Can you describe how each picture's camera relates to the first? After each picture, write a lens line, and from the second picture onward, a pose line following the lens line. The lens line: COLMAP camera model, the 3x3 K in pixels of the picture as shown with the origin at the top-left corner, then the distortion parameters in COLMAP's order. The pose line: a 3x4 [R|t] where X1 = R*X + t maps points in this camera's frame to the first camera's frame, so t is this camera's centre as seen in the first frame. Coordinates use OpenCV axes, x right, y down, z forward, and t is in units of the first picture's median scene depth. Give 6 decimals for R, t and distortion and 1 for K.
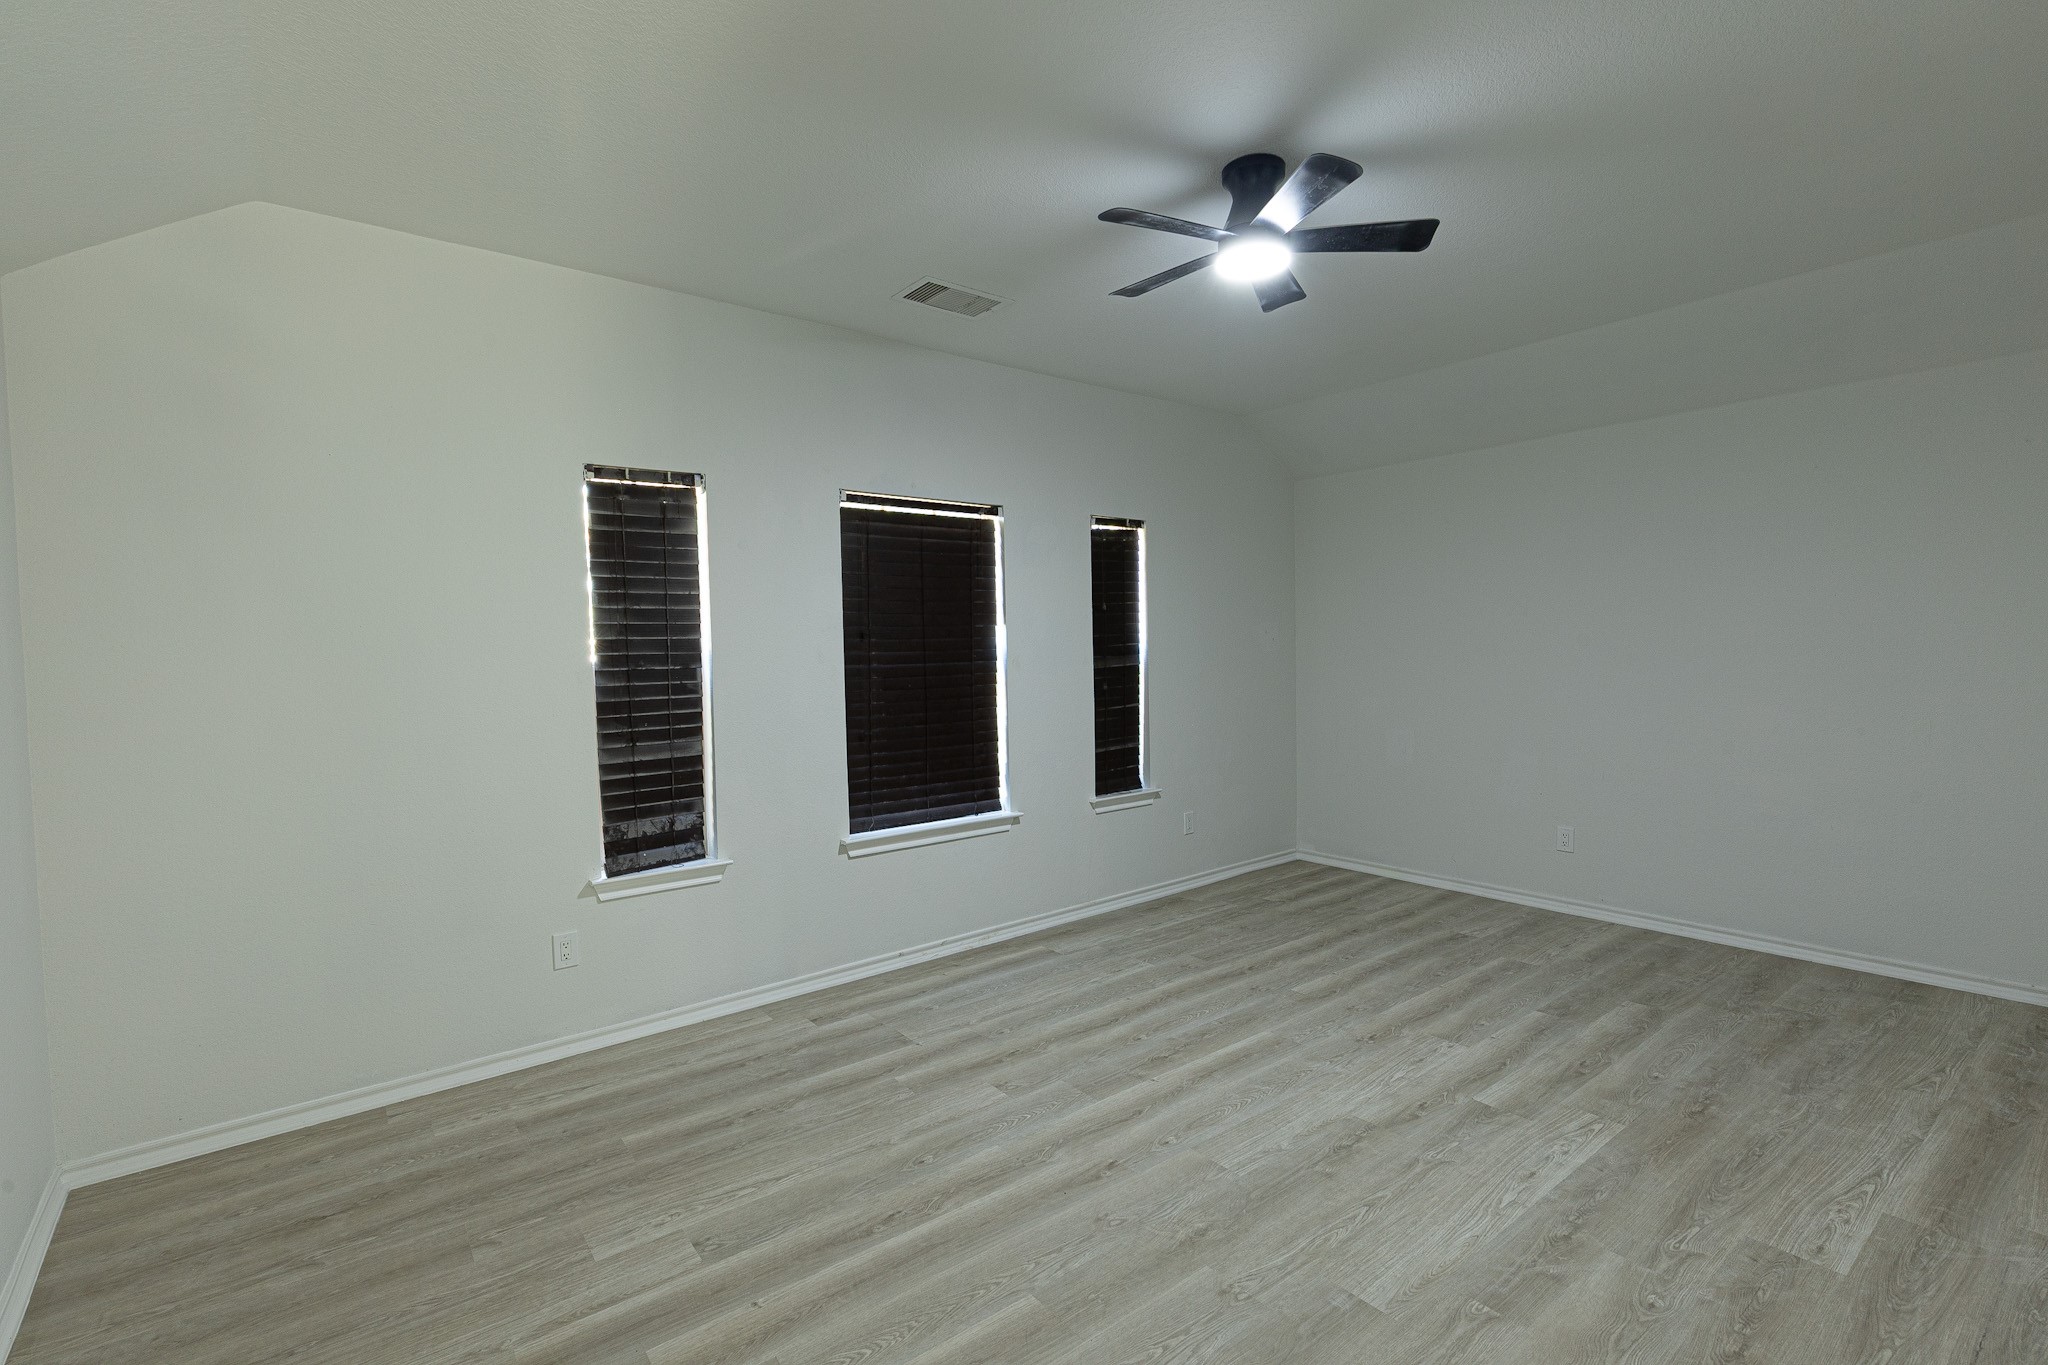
lens RADIAL K [[918.9, 0, 1008.6], [0, 918.9, 683.5], [0, 0, 1]] dist [0.005473, -0.000732]
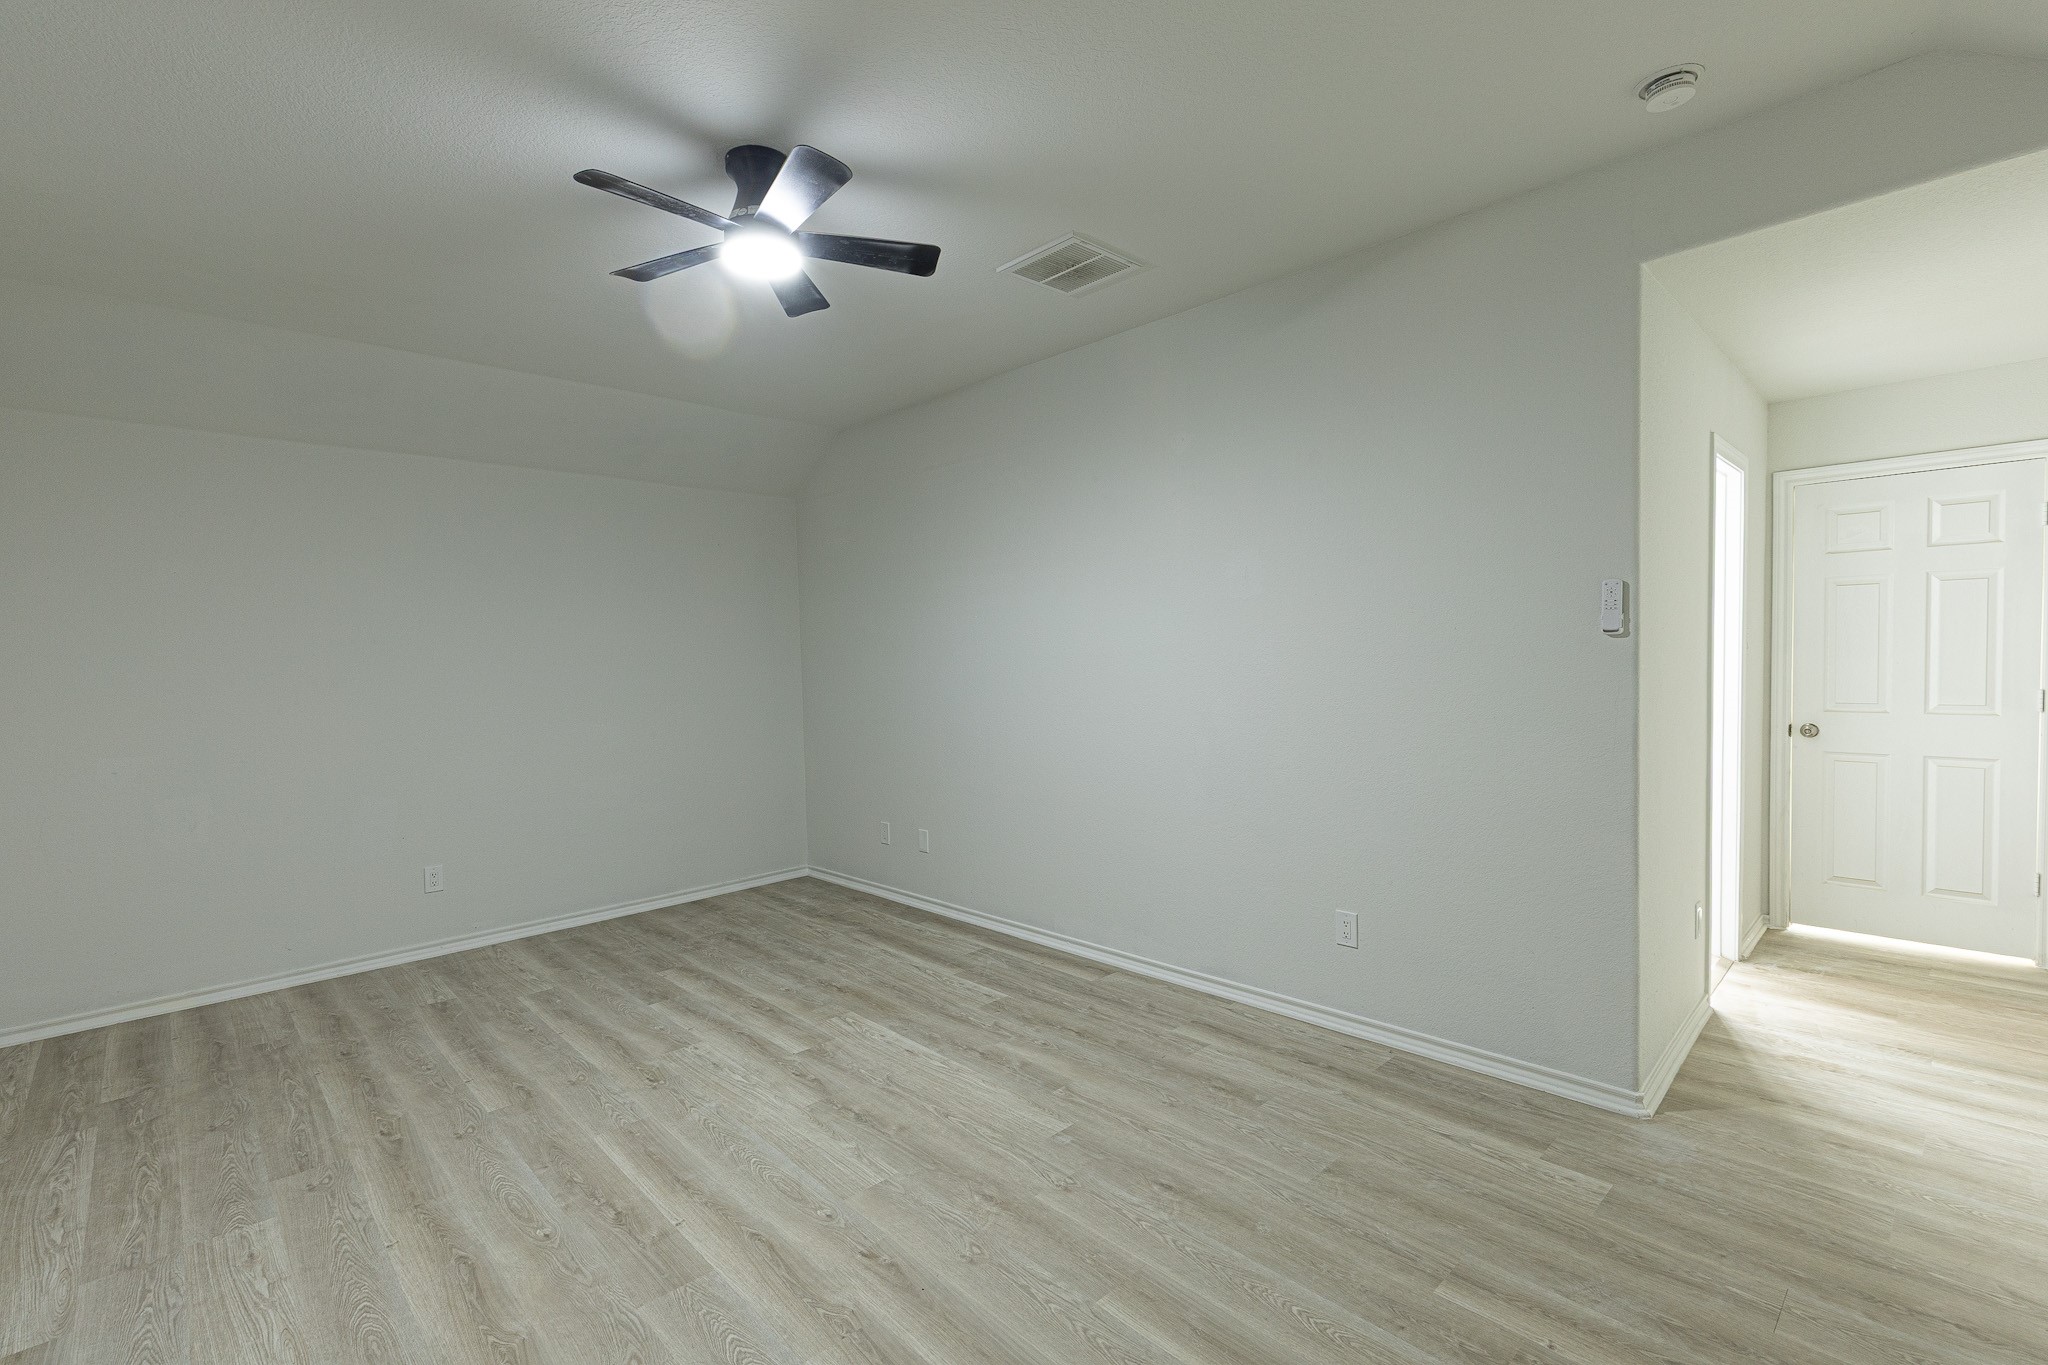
lens RADIAL K [[918.9, 0, 1008.6], [0, 918.9, 683.5], [0, 0, 1]] dist [0.005473, -0.000732]
pose [[-0.103525, -0.009846, 0.994578, -0.535921], [0.066216, 0.997664, 0.016769, -0.012415], [-0.992420, 0.067593, -0.102632, 0.654487]]
